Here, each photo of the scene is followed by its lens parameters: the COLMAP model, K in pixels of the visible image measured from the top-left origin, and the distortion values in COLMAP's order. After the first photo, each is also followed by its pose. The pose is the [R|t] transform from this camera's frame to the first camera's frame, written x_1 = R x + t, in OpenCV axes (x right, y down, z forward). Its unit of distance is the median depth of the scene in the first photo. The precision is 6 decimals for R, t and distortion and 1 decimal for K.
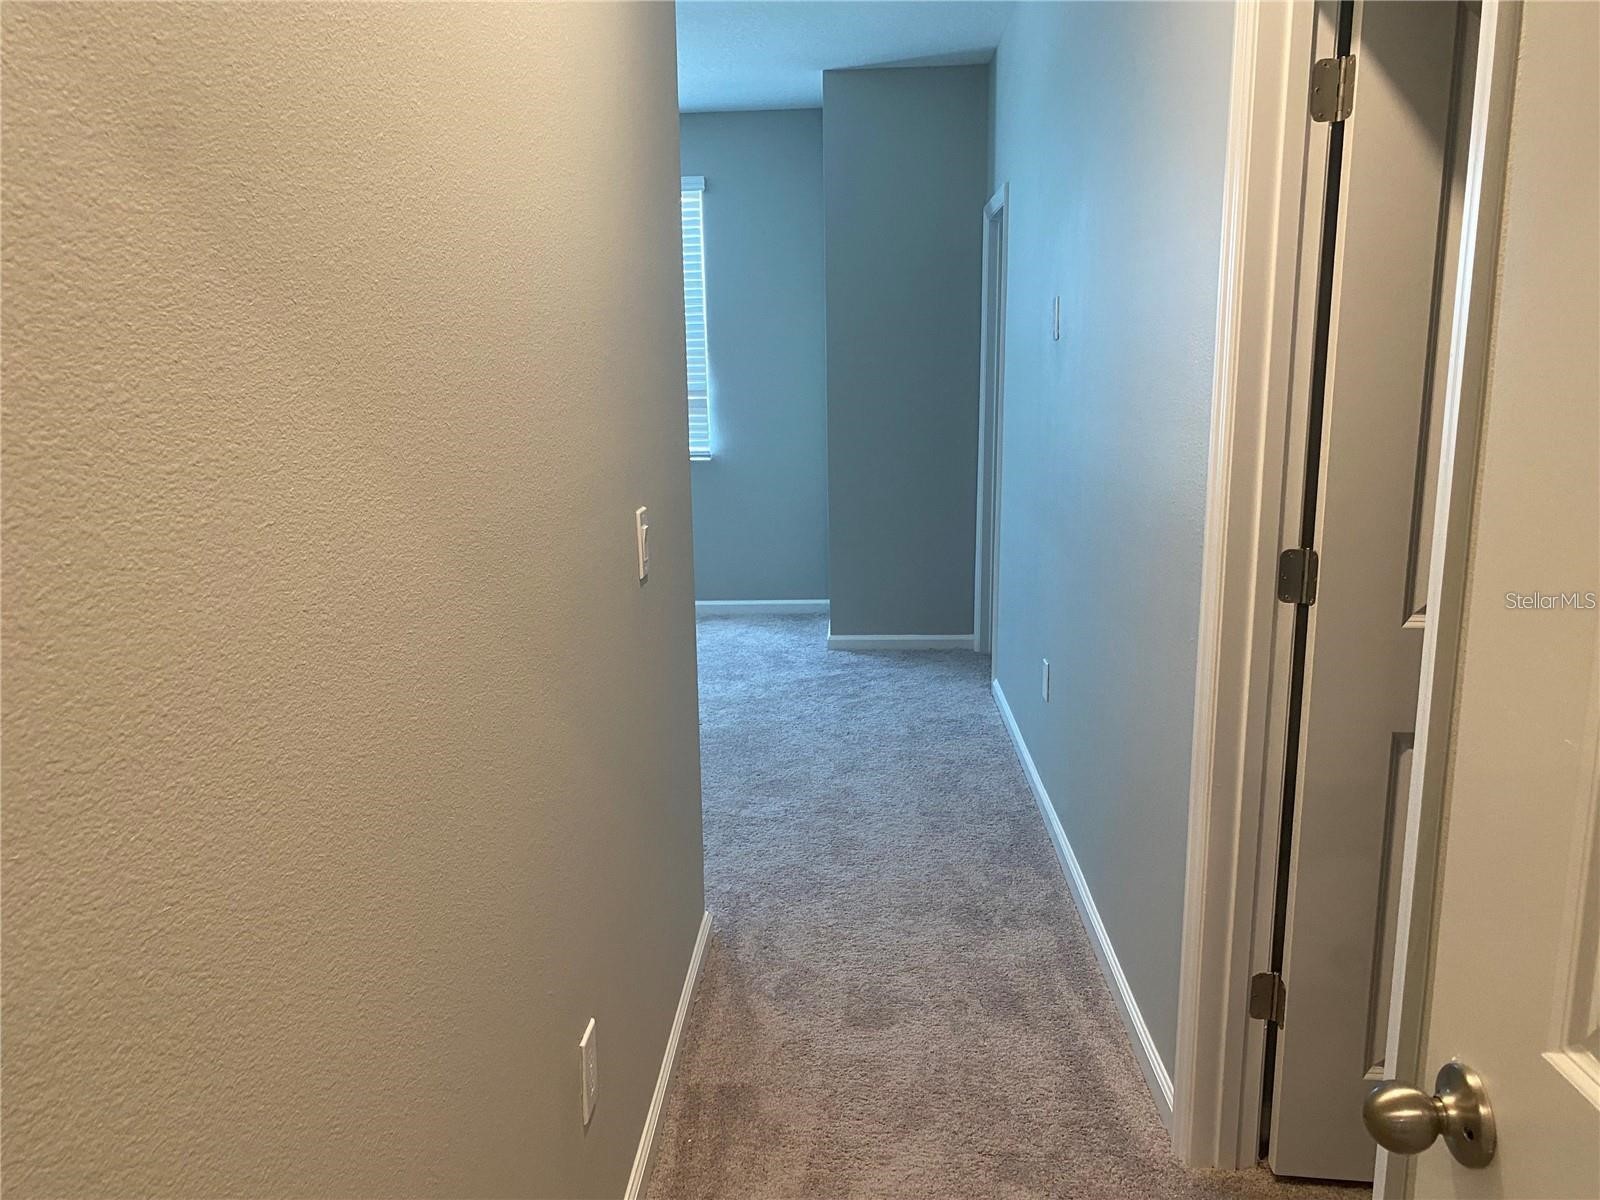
lens RADIAL K [[1219.4, 0, 801.7], [0, 1219.4, 602.6], [0, 0, 1]] dist [0.039337, -0.043139]
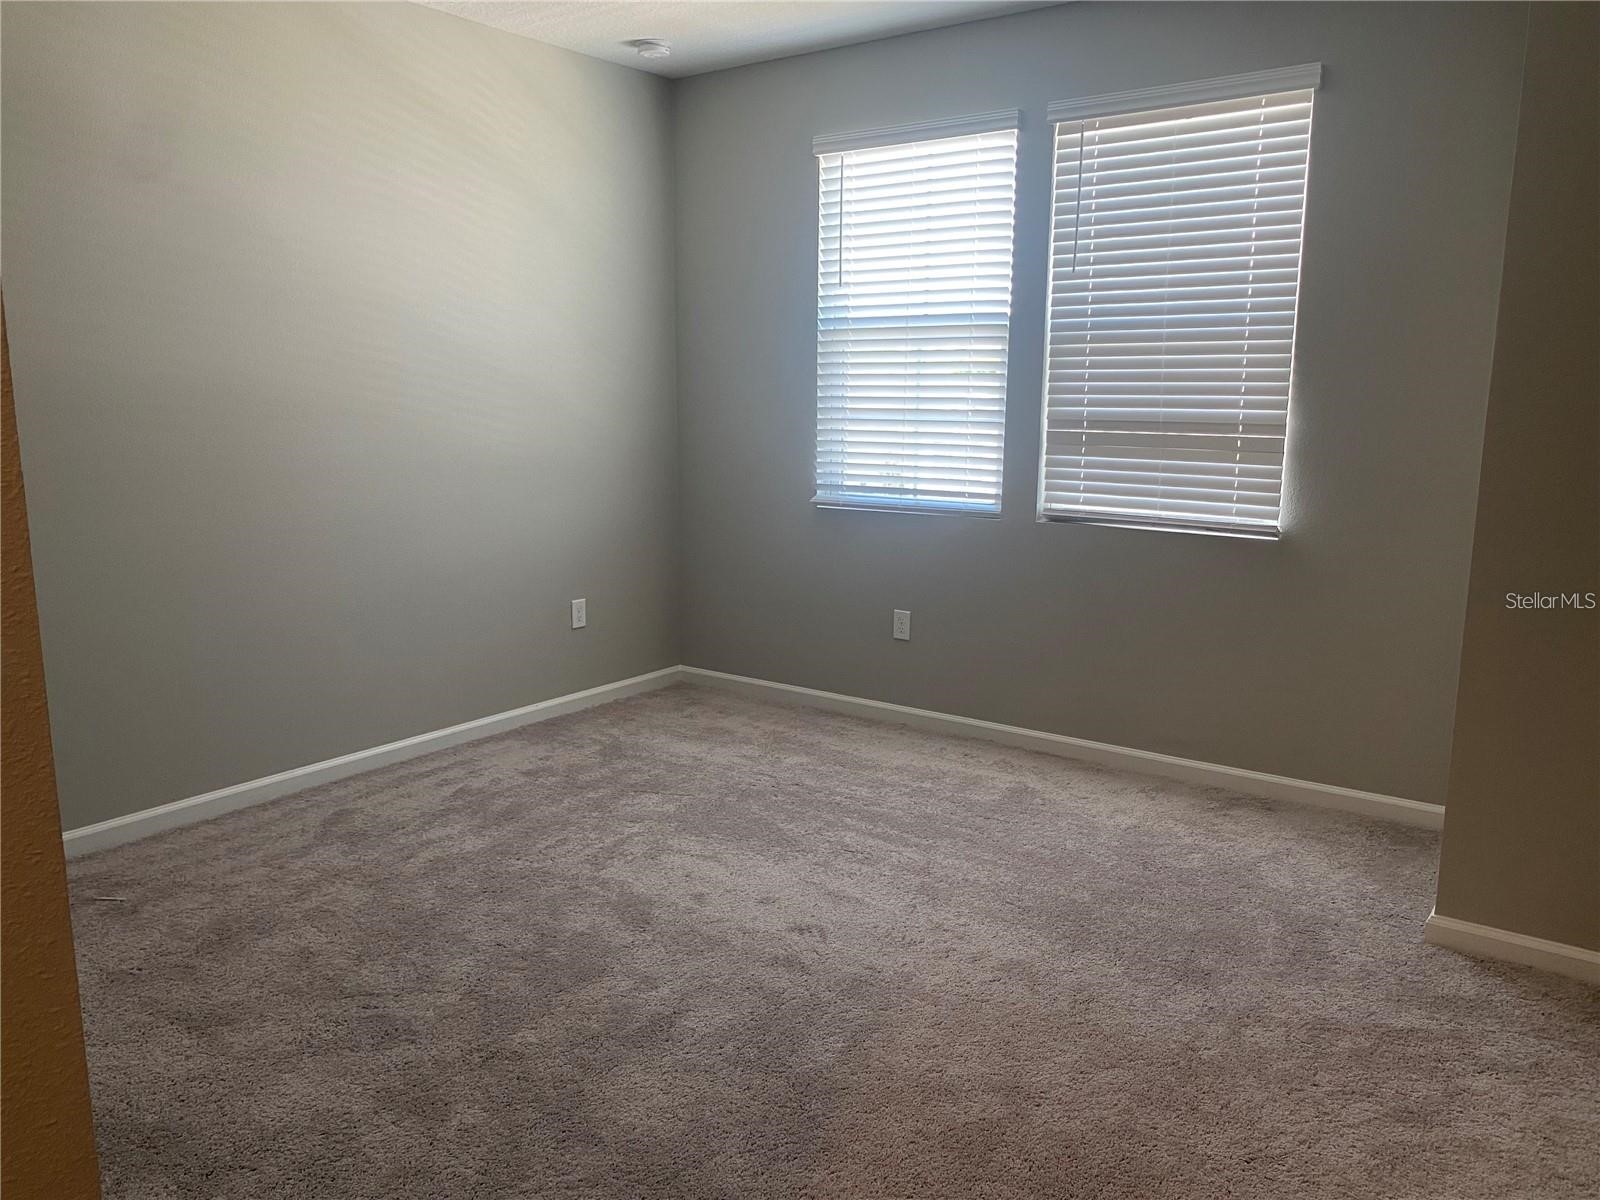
lens RADIAL K [[1219.4, 0, 789.7], [0, 1219.4, 608.4], [0, 0, 1]] dist [0.039337, -0.043139]
pose [[0.830828, 0.114473, -0.544629, 0.060797], [-0.119423, 0.992492, 0.026429, -0.075848], [0.543566, 0.043084, 0.838260, 0.389045]]
